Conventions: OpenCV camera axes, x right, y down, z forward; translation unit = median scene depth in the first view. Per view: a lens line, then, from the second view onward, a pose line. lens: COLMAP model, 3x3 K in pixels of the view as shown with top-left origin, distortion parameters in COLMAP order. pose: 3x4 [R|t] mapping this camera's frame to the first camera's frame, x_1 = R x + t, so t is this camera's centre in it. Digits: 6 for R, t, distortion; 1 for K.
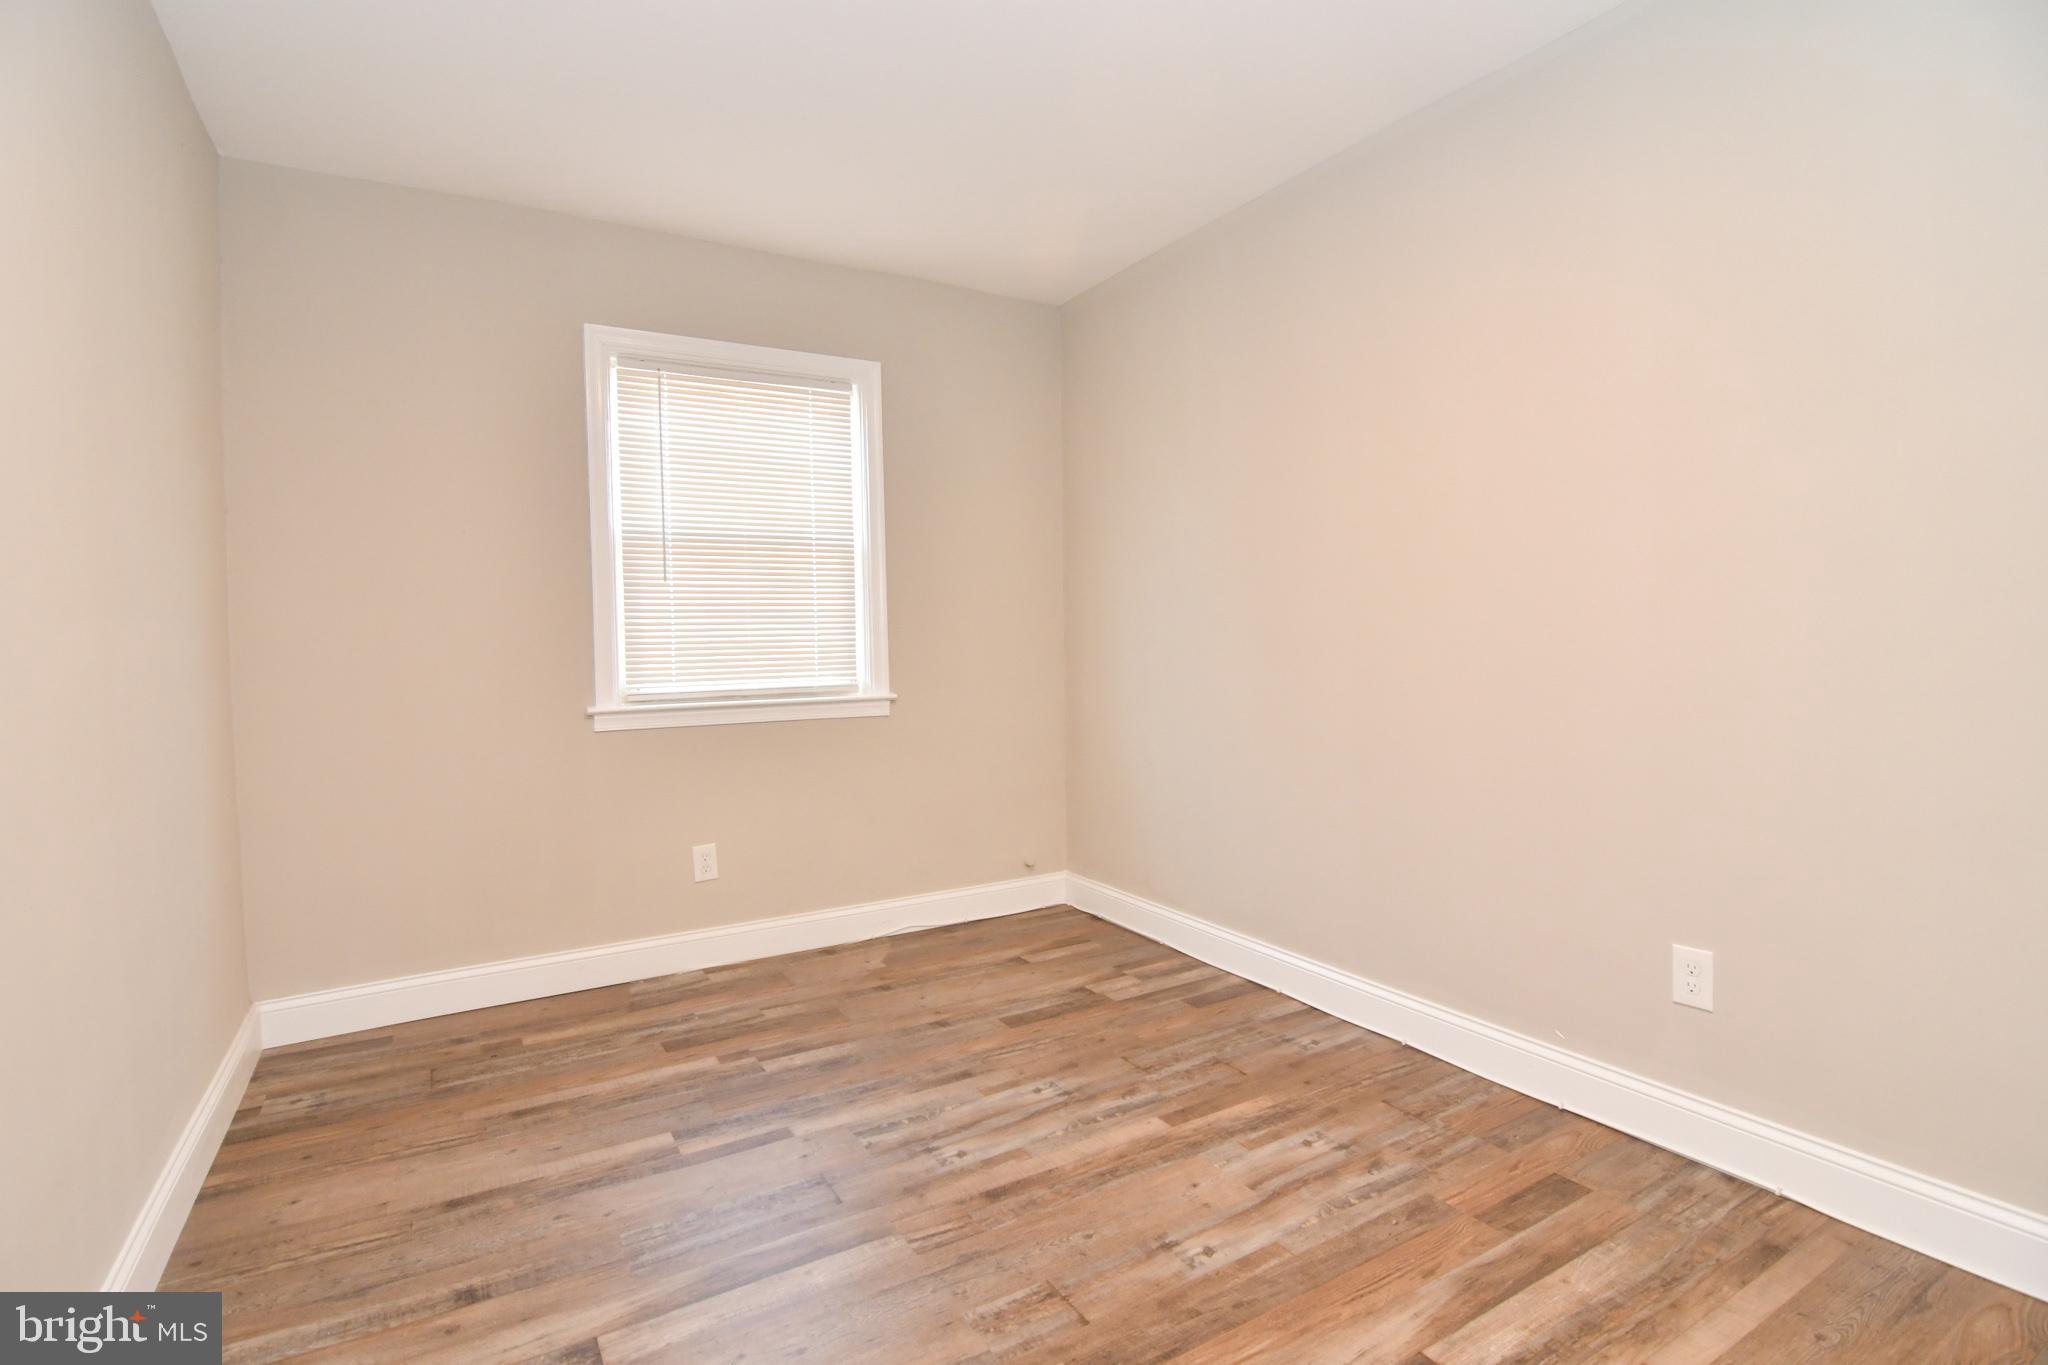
lens RADIAL K [[985.1, 0, 1016.1], [0, 985.1, 676.9], [0, 0, 1]] dist [-0.002636, -0.012359]
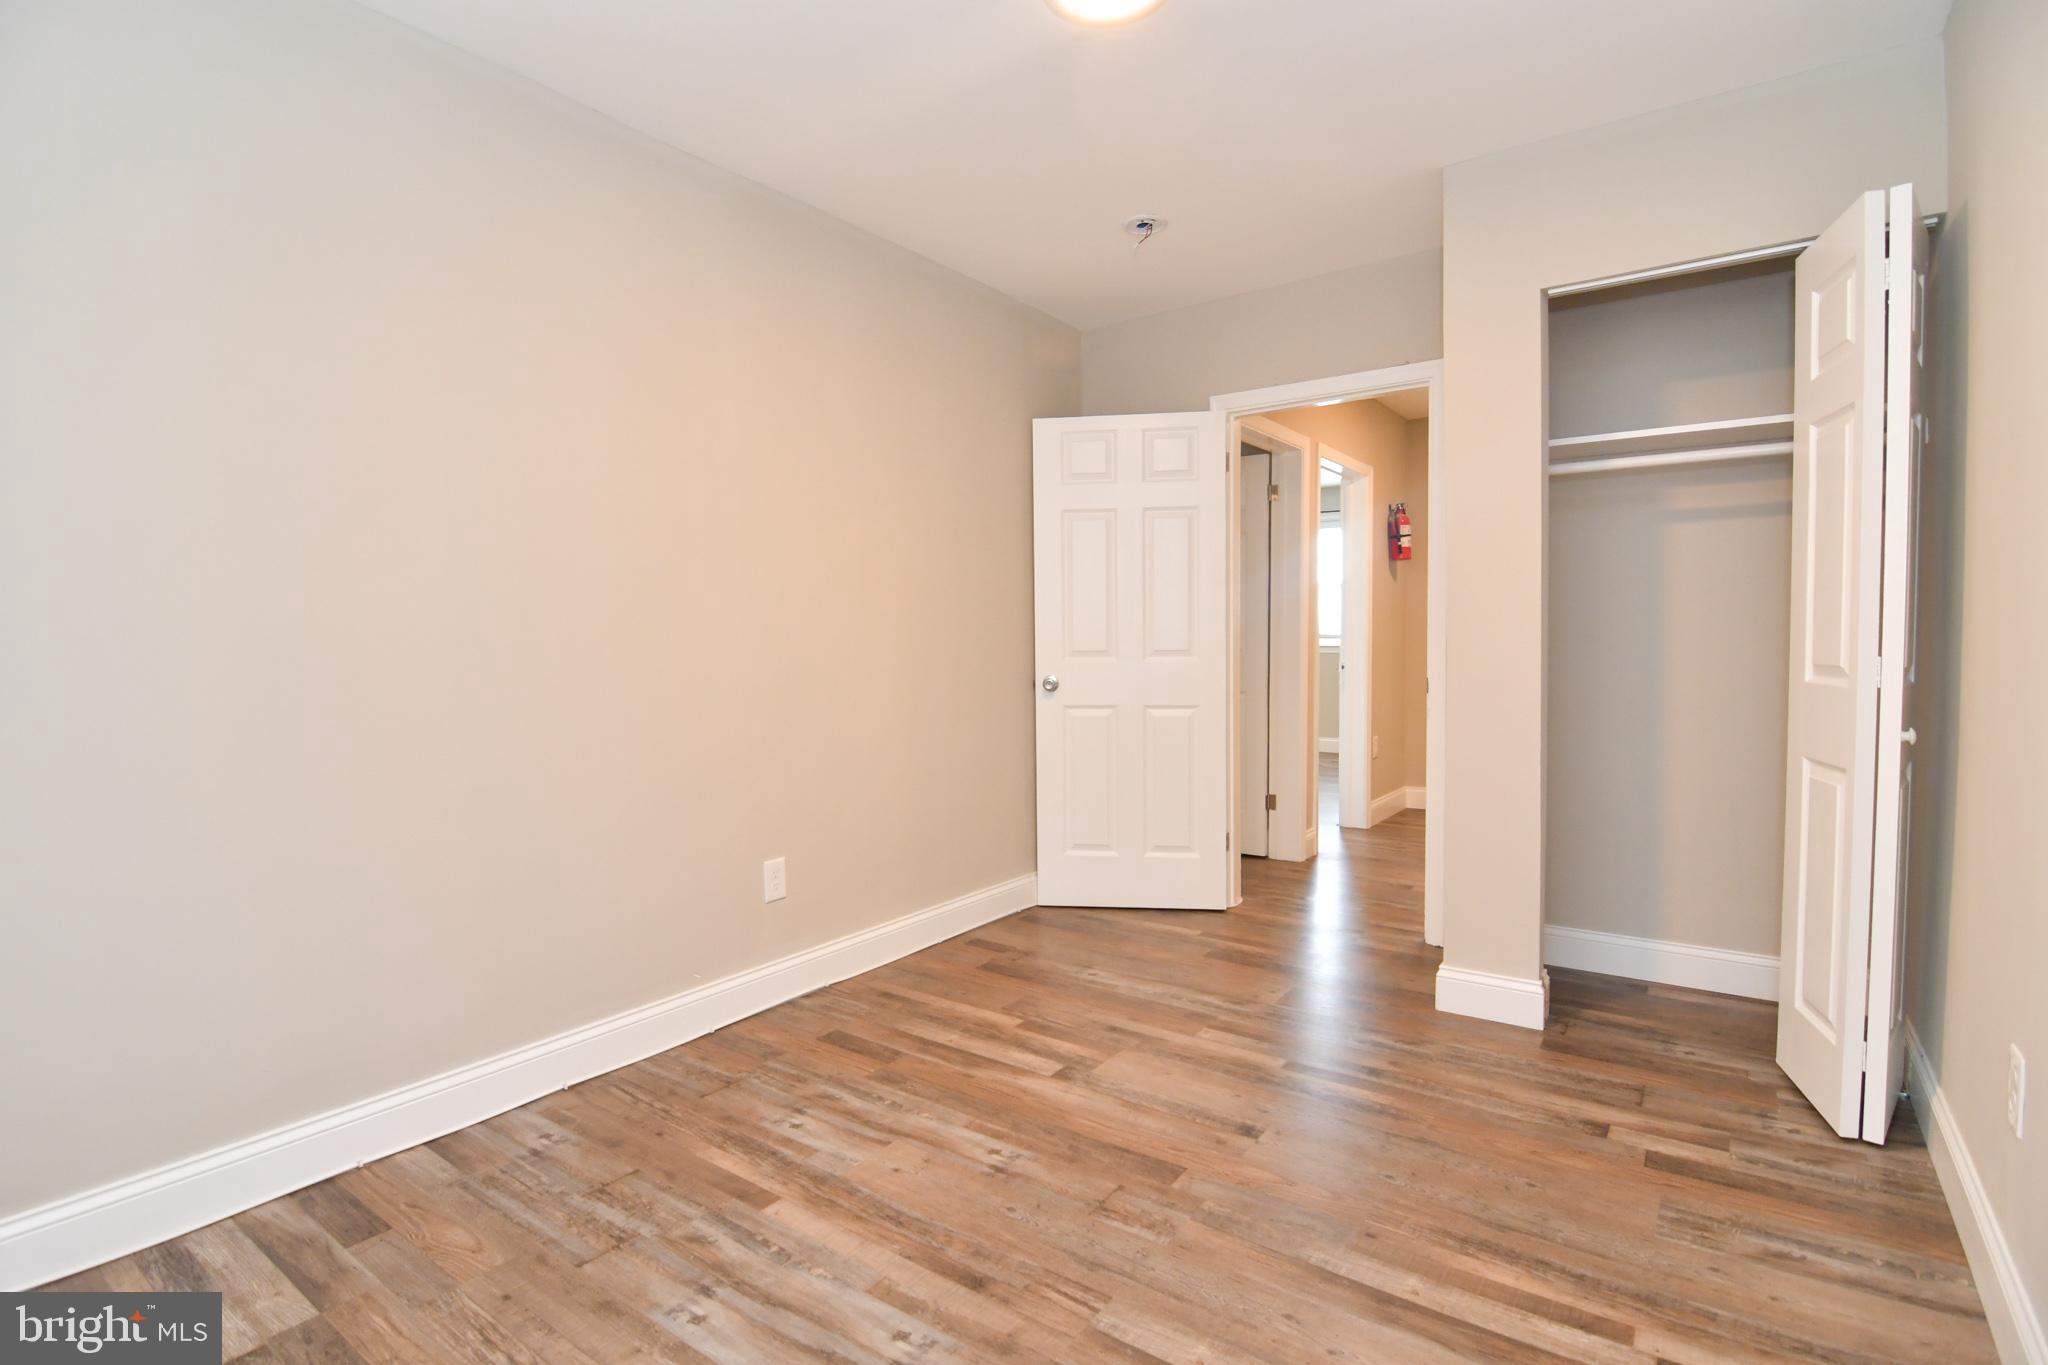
lens RADIAL K [[985.1, 0, 1016.1], [0, 985.1, 676.9], [0, 0, 1]] dist [-0.002636, -0.012359]
pose [[-0.396907, -0.017989, 0.917682, -0.711834], [0.050827, 0.997843, 0.041544, -0.033090], [-0.916450, 0.063132, -0.395137, 1.109499]]
